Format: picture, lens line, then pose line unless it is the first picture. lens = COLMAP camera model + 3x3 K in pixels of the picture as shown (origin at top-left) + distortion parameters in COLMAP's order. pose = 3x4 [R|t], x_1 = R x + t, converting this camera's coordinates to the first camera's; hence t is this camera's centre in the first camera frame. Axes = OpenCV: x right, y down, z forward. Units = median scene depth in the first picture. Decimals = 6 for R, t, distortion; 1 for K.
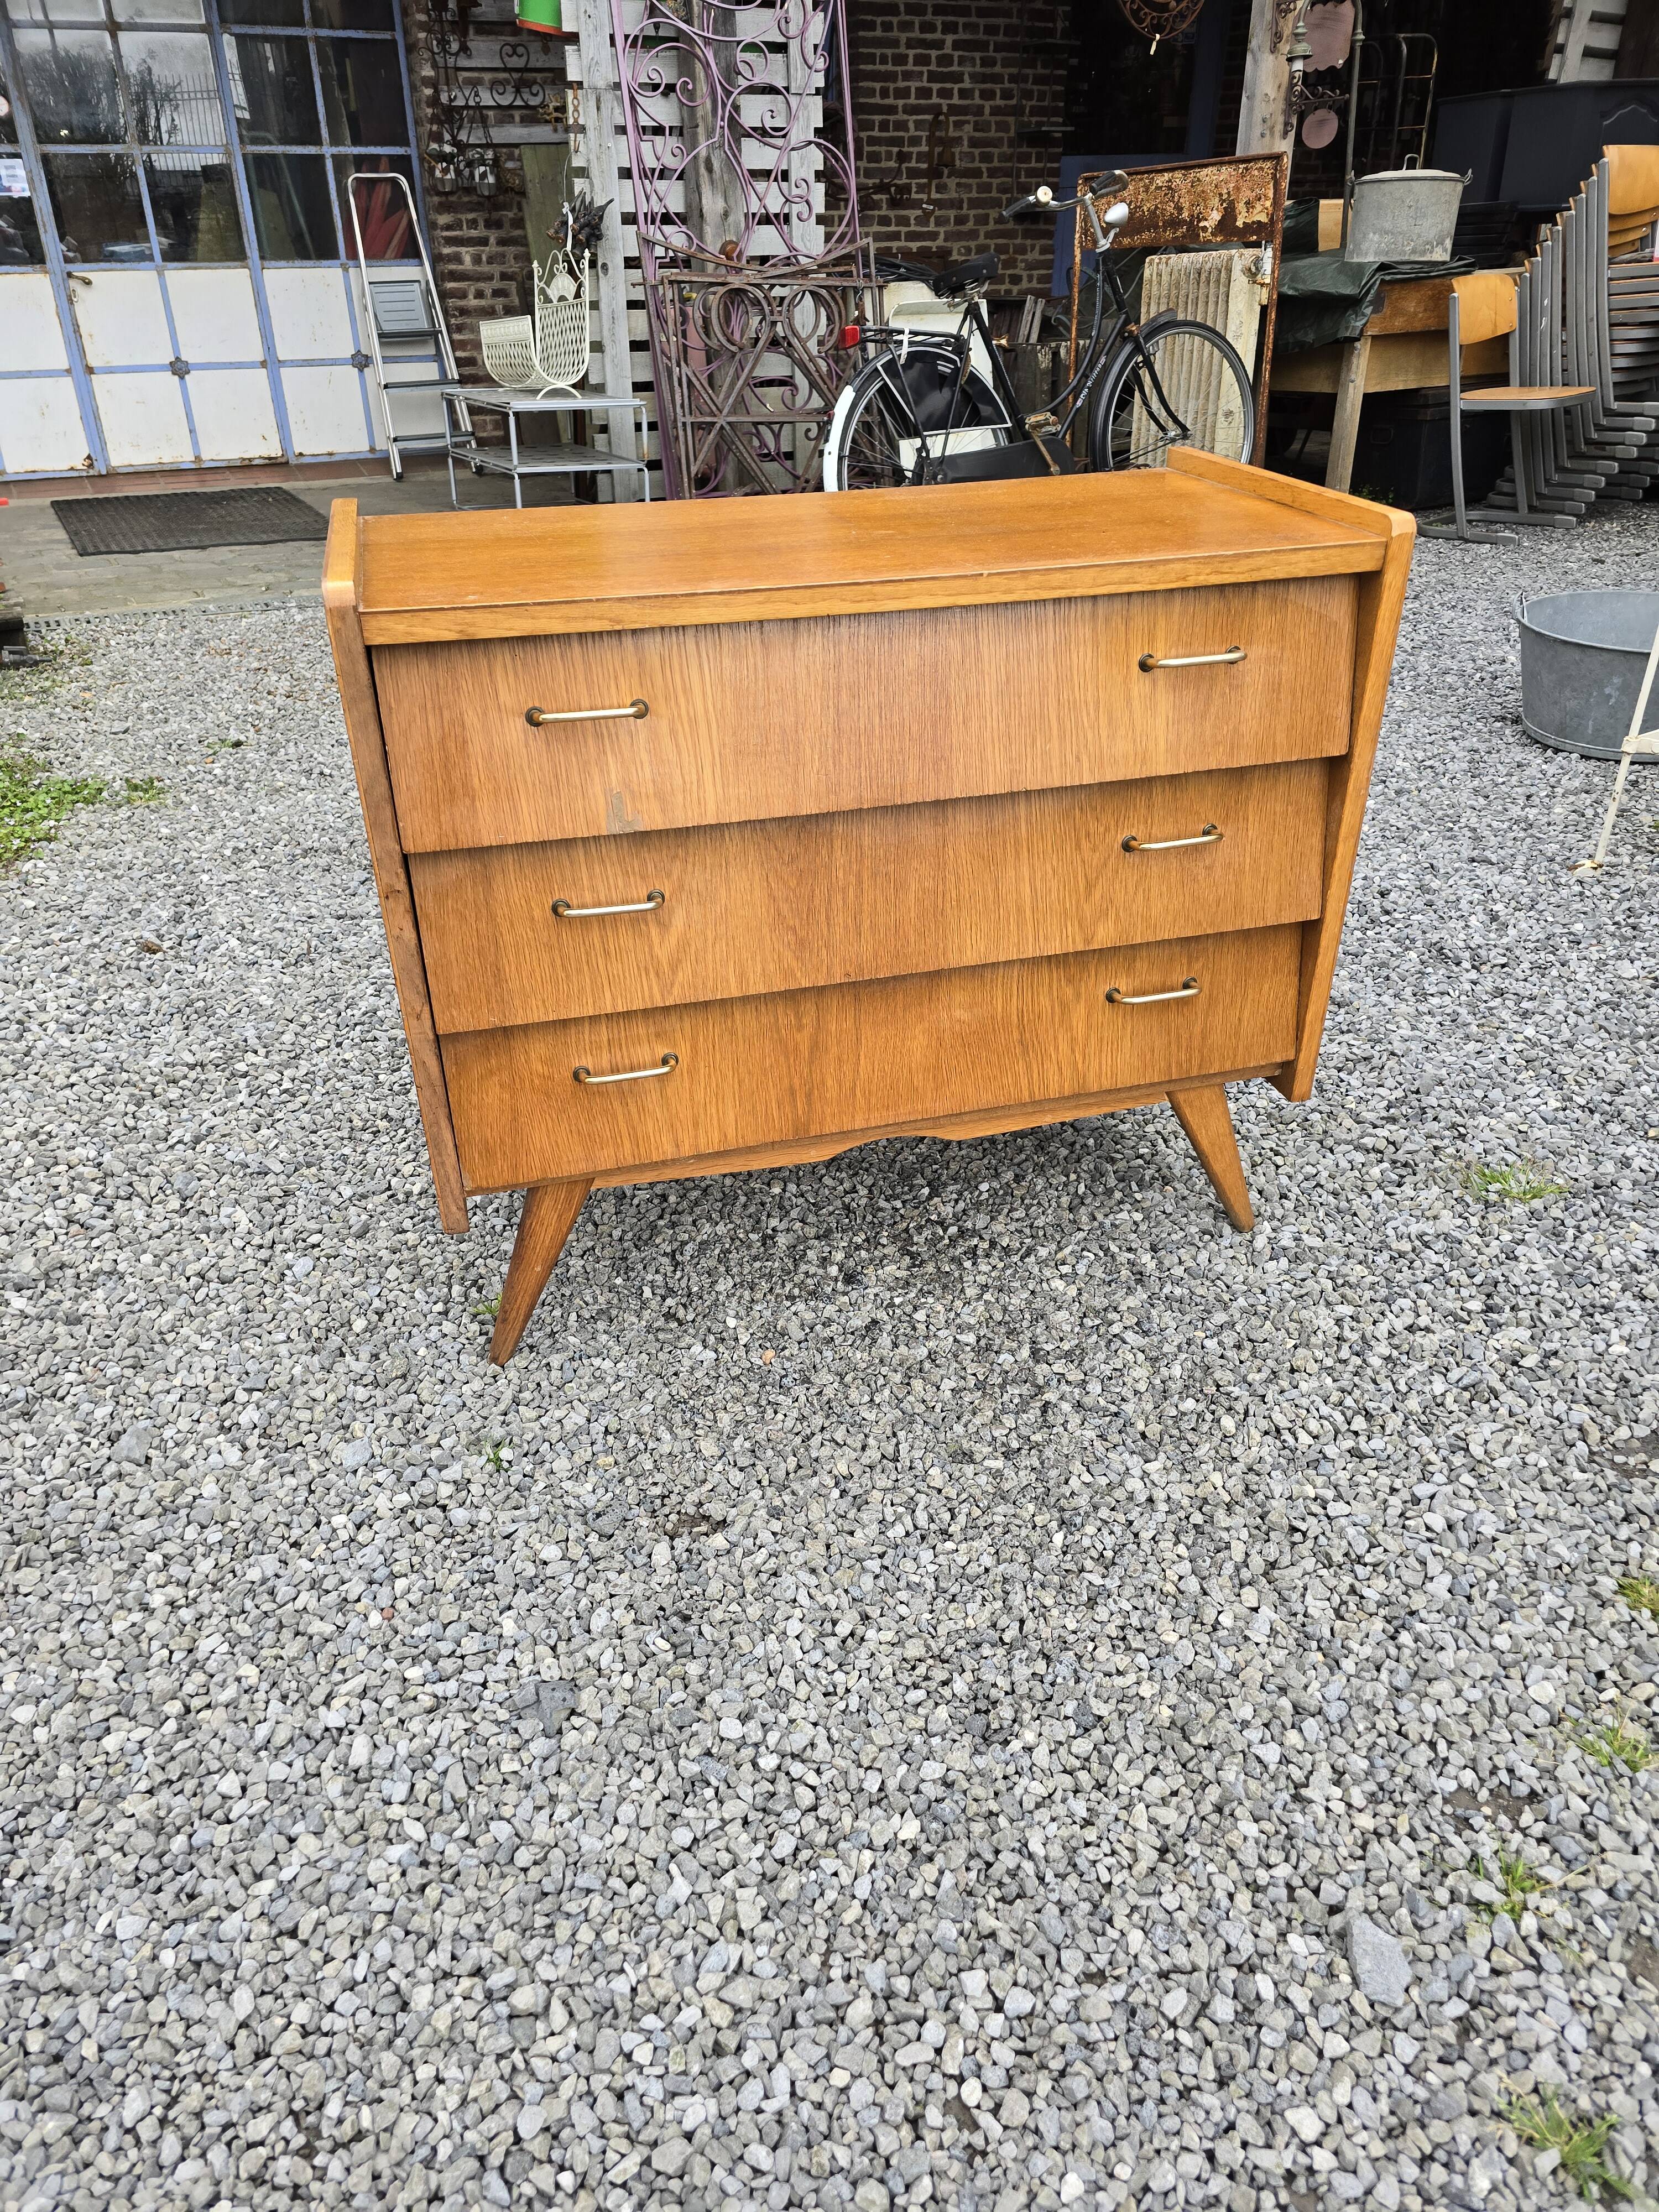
lens RADIAL K [[1478.7, 0, 802.0], [0, 1478.7, 1102.2], [0, 0, 1]] dist [0.056518, -0.056962]
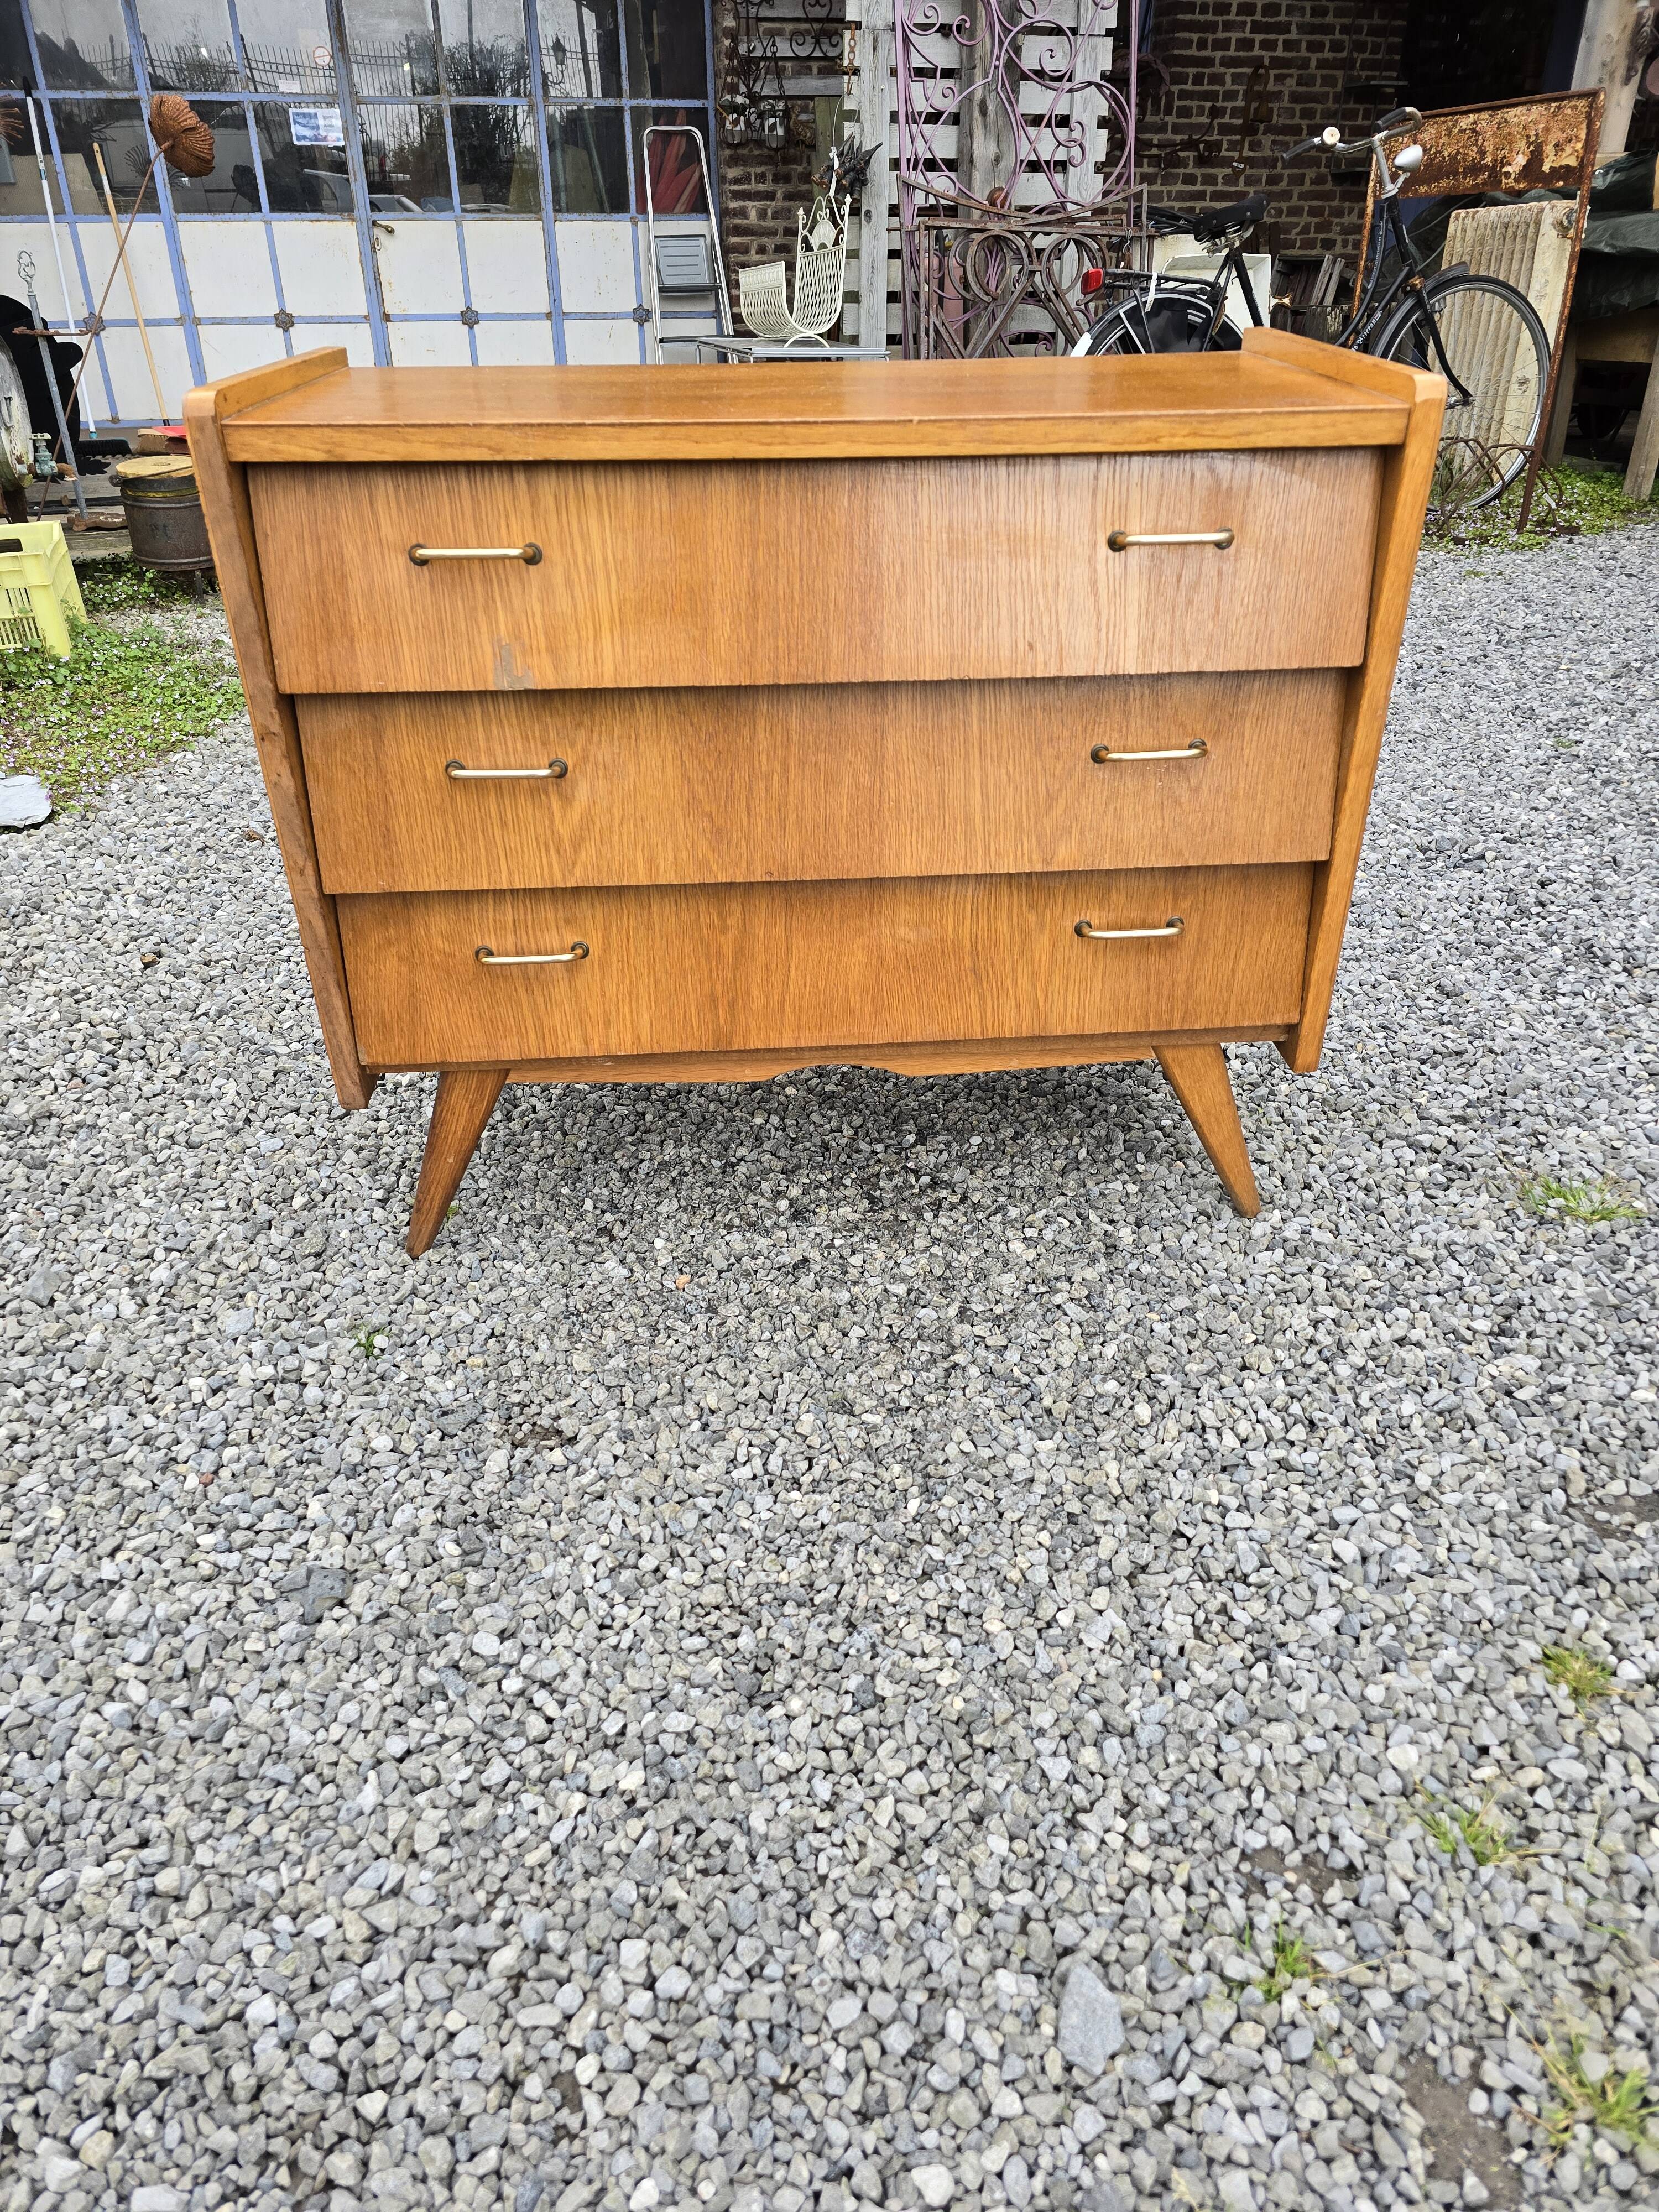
lens RADIAL K [[1478.7, 0, 821.2], [0, 1478.7, 1111.9], [0, 0, 1]] dist [0.056518, -0.056962]
pose [[0.981970, 0.105345, -0.156964, 0.196474], [-0.103234, 0.994423, 0.021567, 0.033864], [0.158360, -0.004974, 0.987369, 0.082097]]
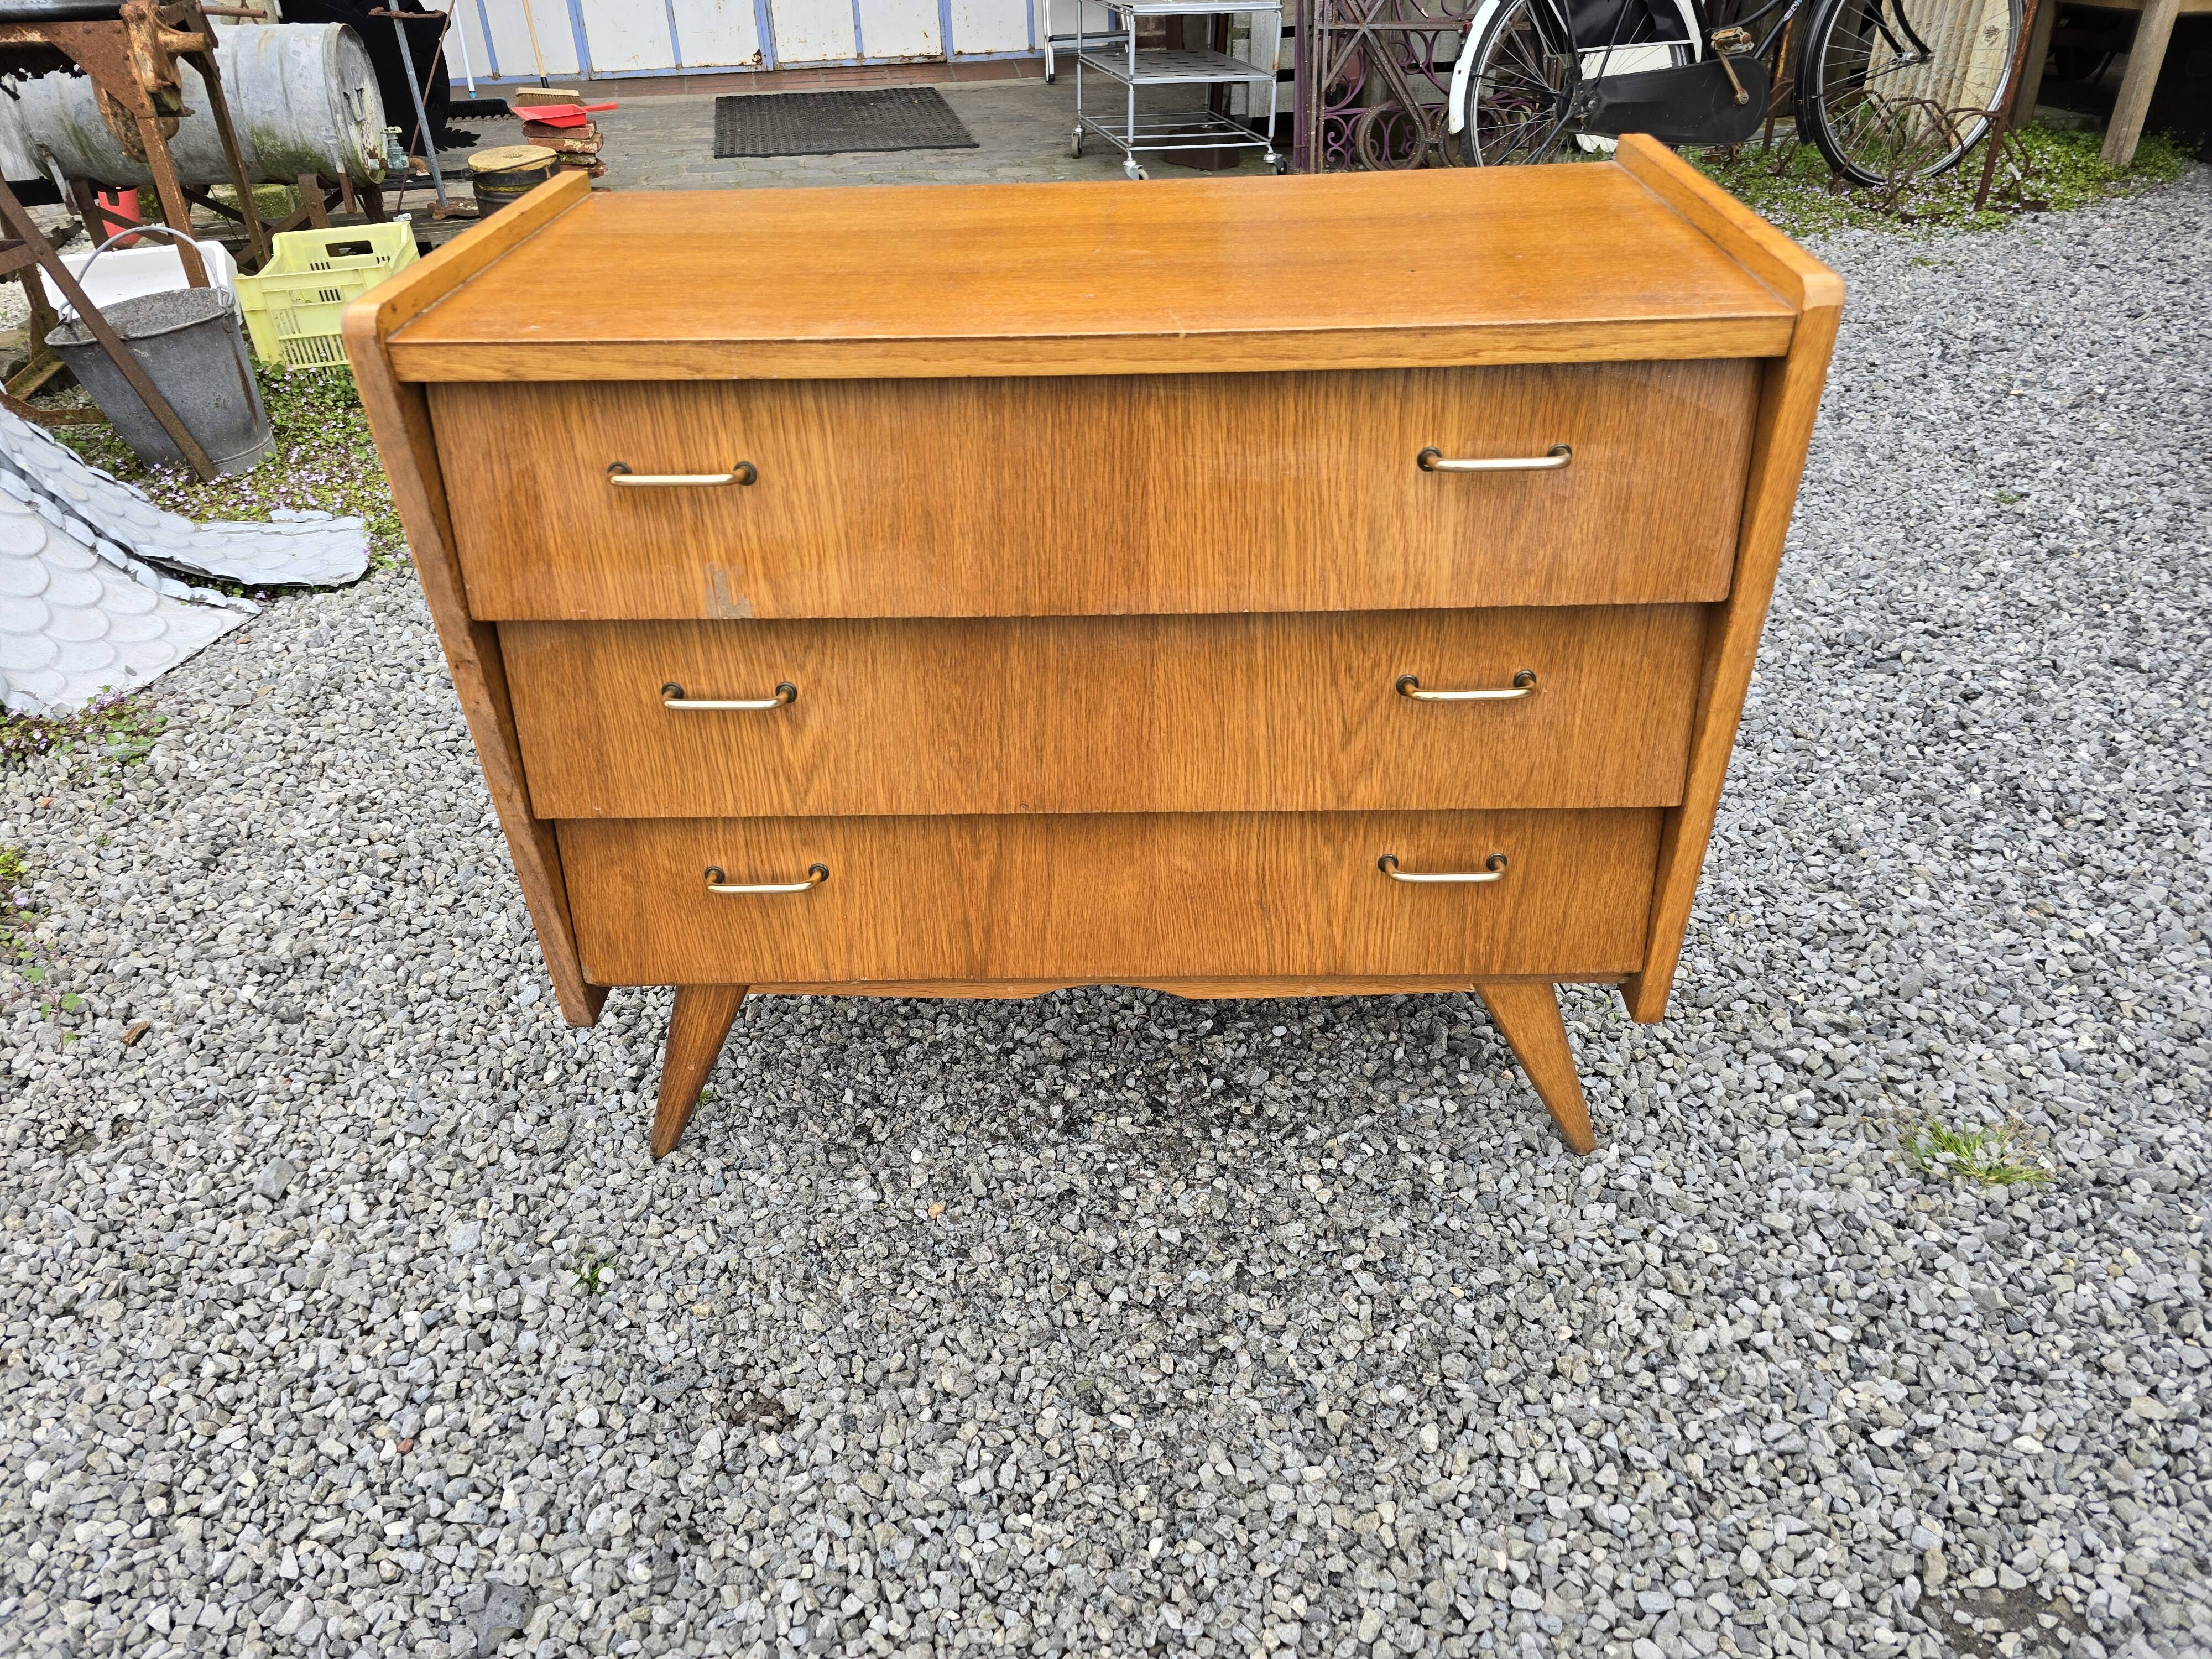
lens RADIAL K [[1478.7, 0, 1072.0], [0, 1478.7, 841.4], [0, 0, 1]] dist [0.056518, -0.056962]
pose [[0.959963, 0.148090, -0.237783, 0.222410], [-0.128474, 0.987050, 0.096061, -0.130660], [0.248929, -0.061666, 0.966557, 0.192580]]
